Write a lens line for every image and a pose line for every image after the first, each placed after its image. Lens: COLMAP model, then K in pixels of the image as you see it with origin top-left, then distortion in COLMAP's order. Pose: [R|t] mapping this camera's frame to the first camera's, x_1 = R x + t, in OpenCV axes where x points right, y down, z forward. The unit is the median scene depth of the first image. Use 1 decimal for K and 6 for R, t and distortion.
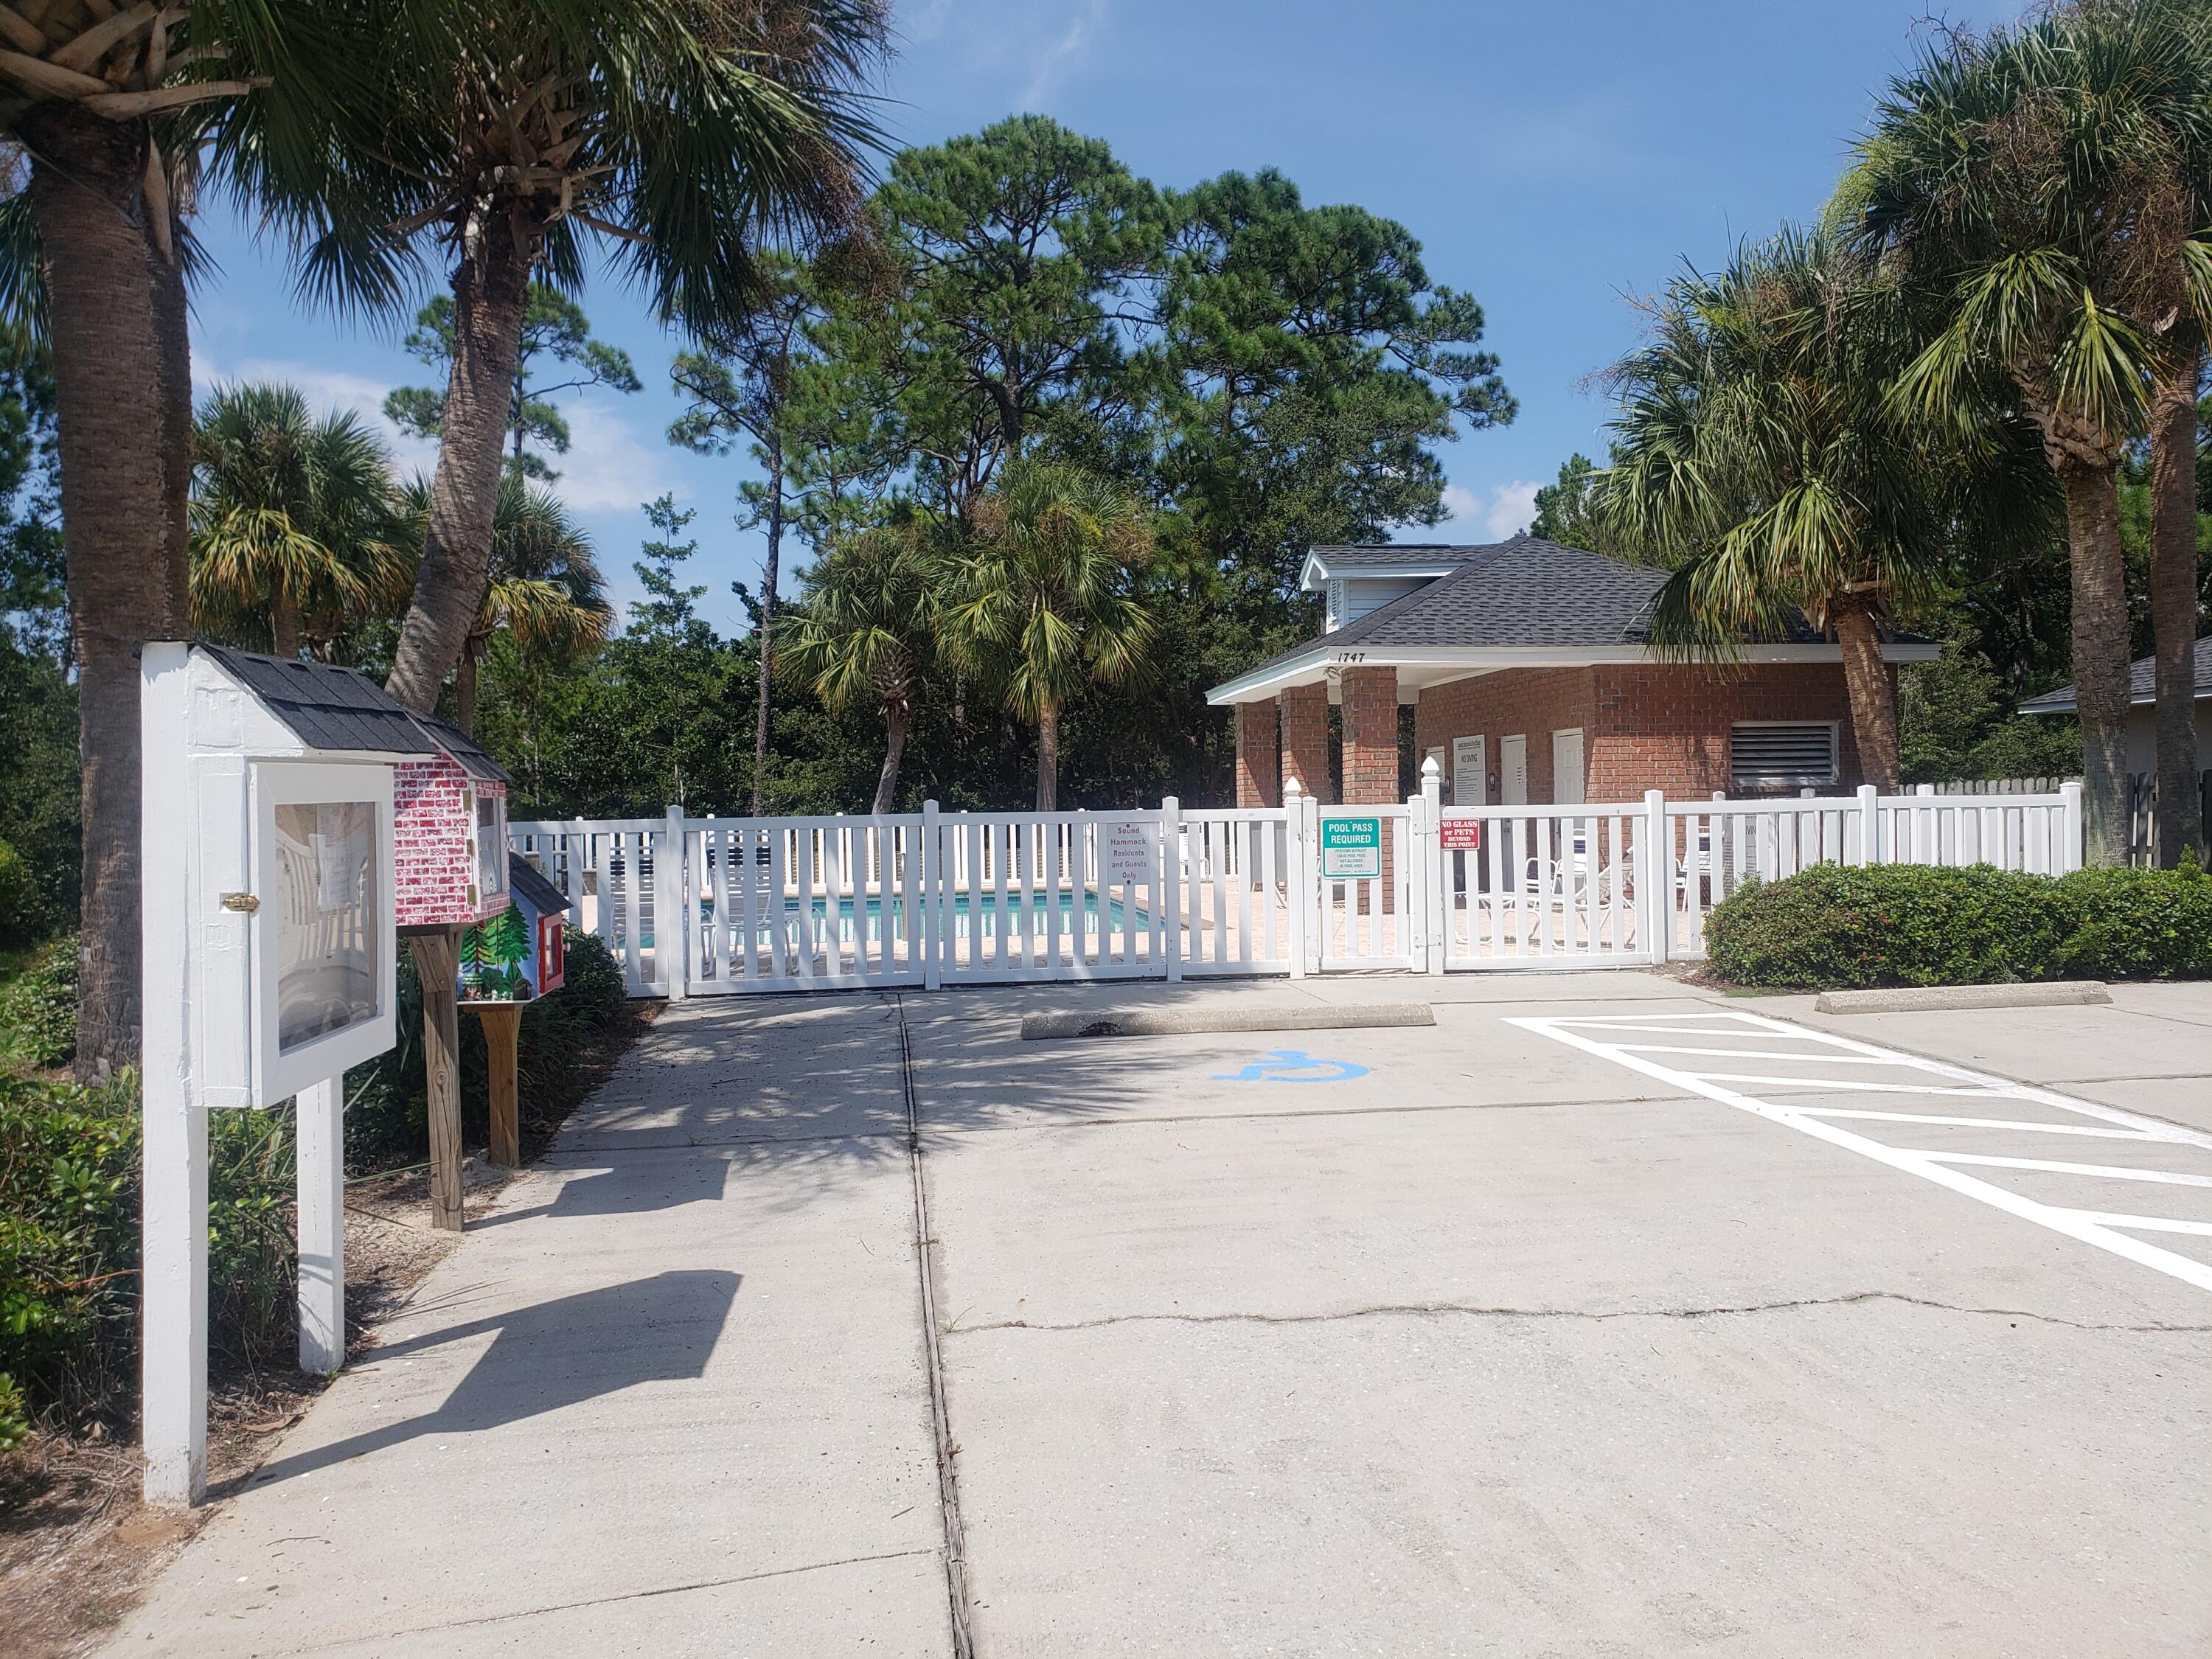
lens RADIAL K [[1670.2, 0, 1134.5], [0, 1670.2, 866.5], [0, 0, 1]] dist [0.020667, -0.000888]
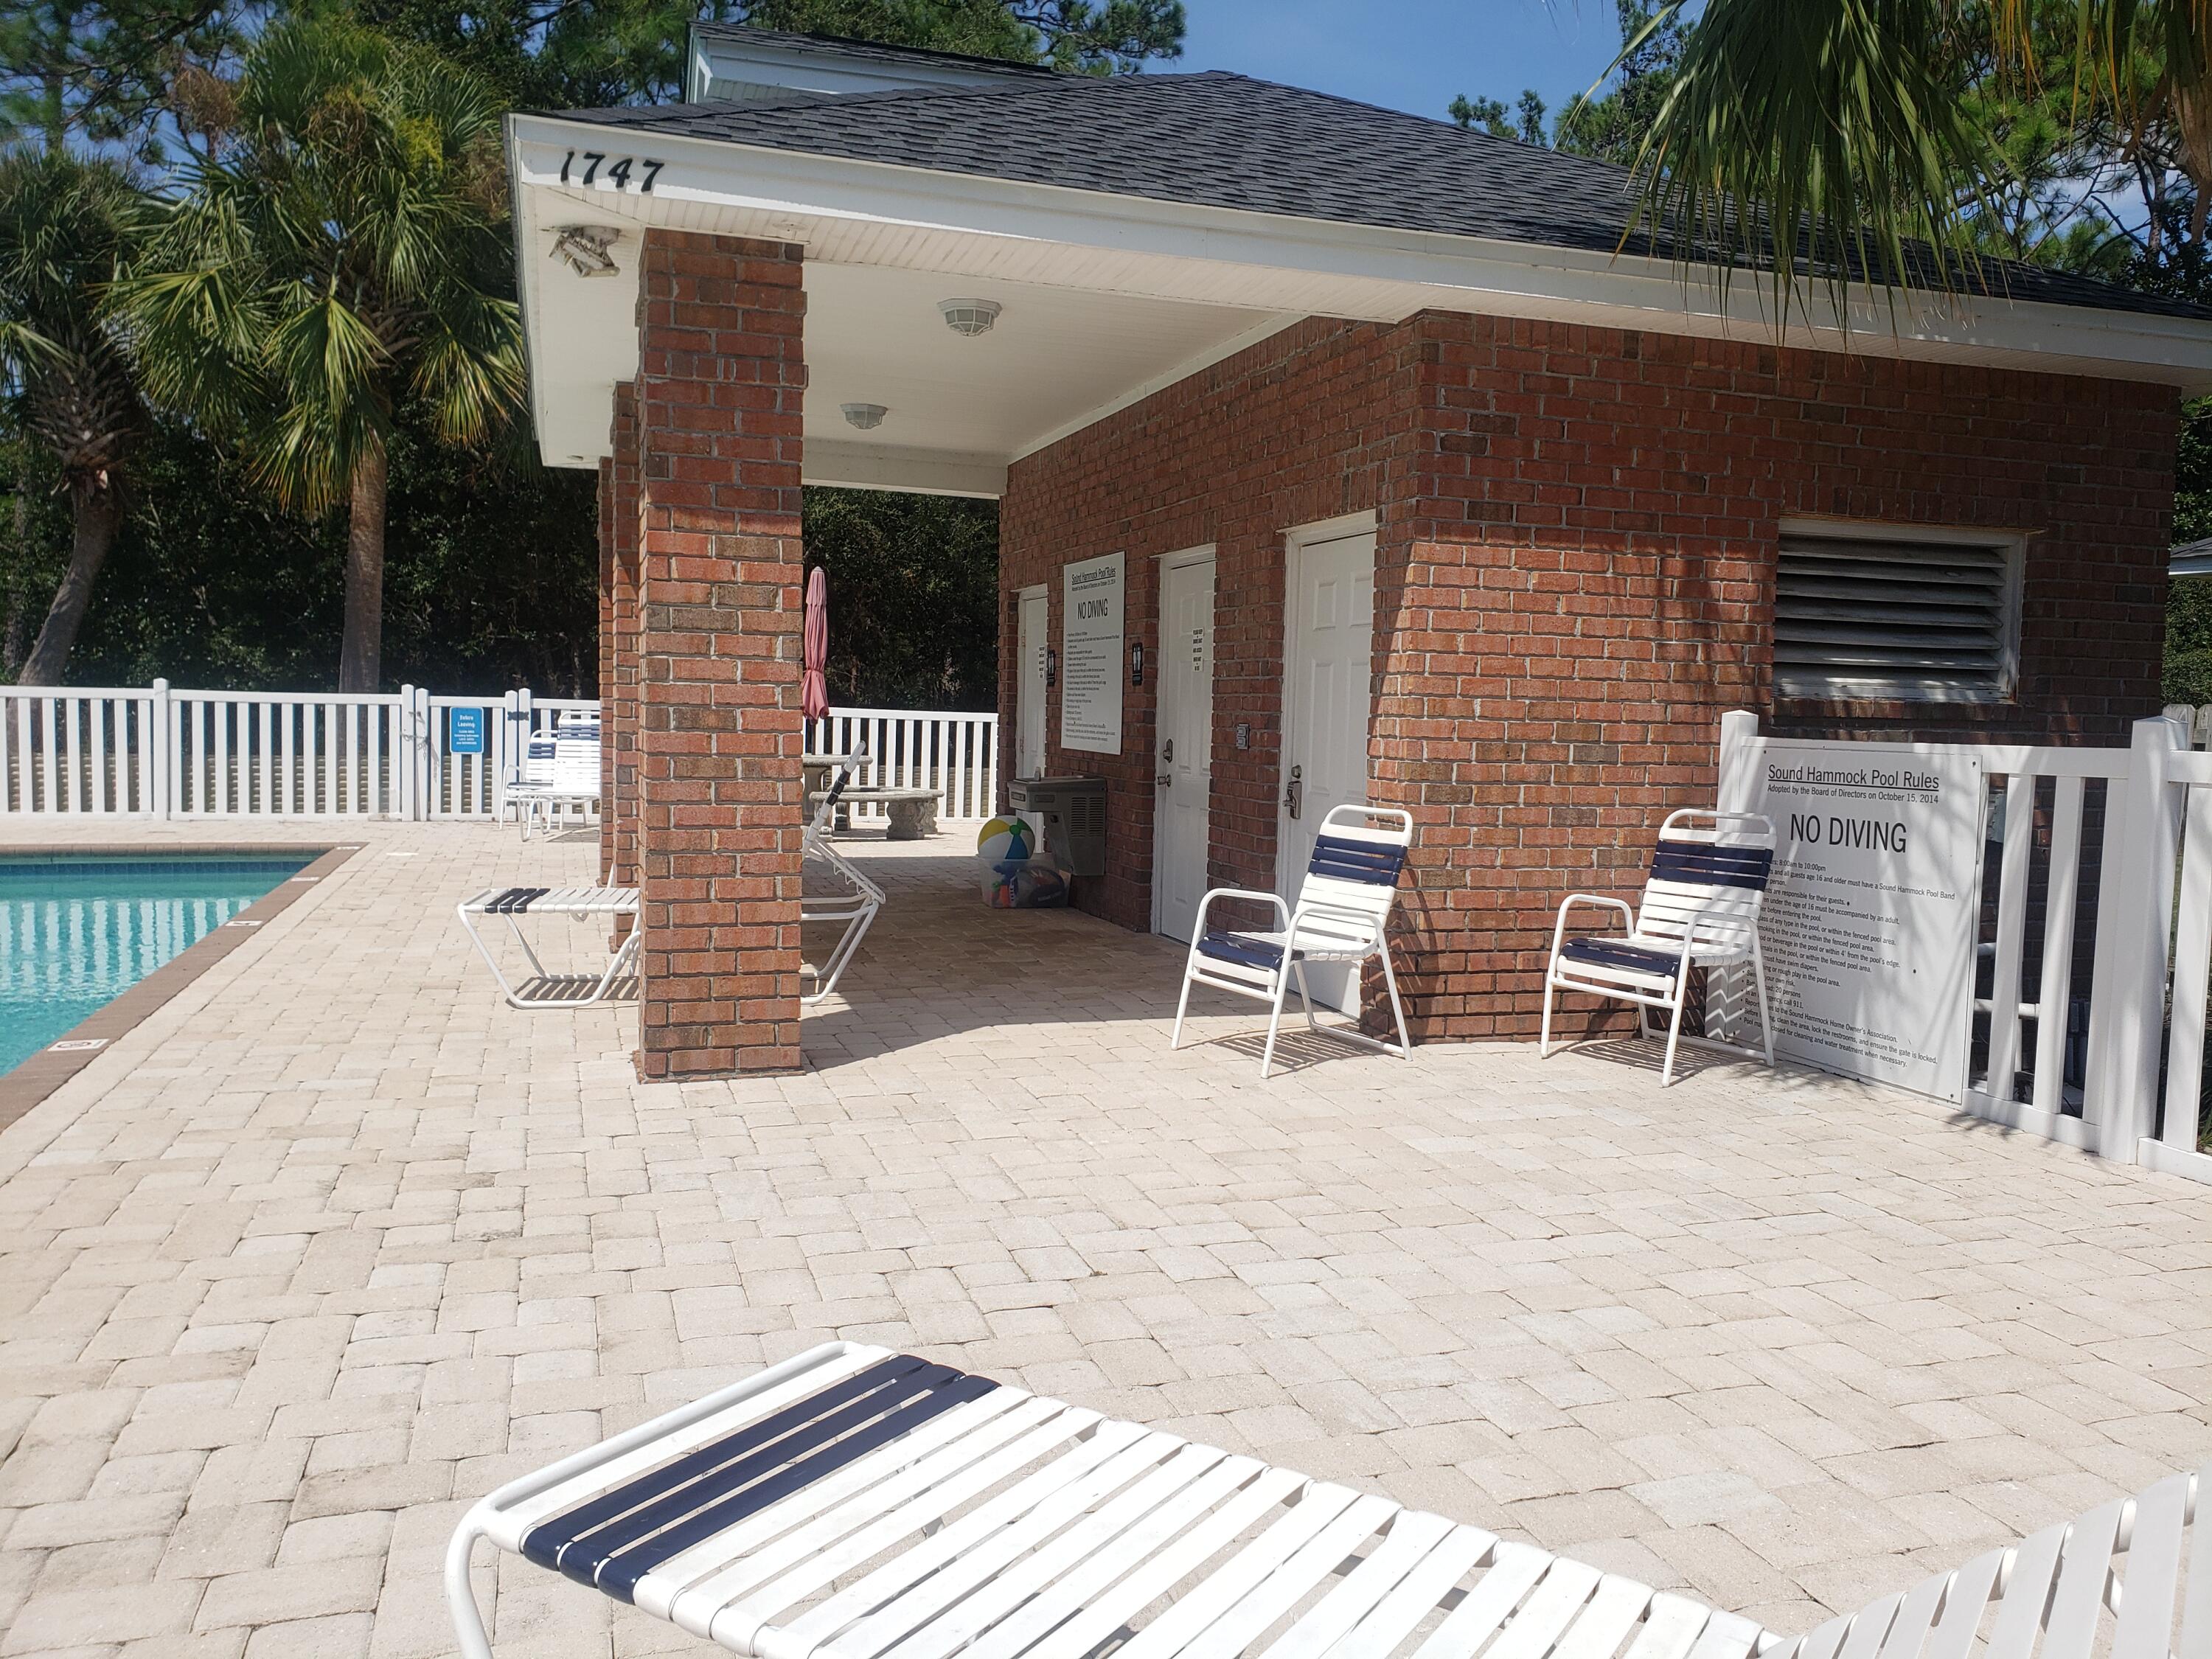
lens RADIAL K [[1724.4, 0, 1106.0], [0, 1724.4, 829.5], [0, 0, 1]] dist [0.023172, 0.003098]
pose [[0.985599, 0.028593, 0.166662, 0.152478], [-0.035646, 0.998584, 0.039483, -0.028622], [-0.165297, -0.044855, 0.985223, 0.643190]]
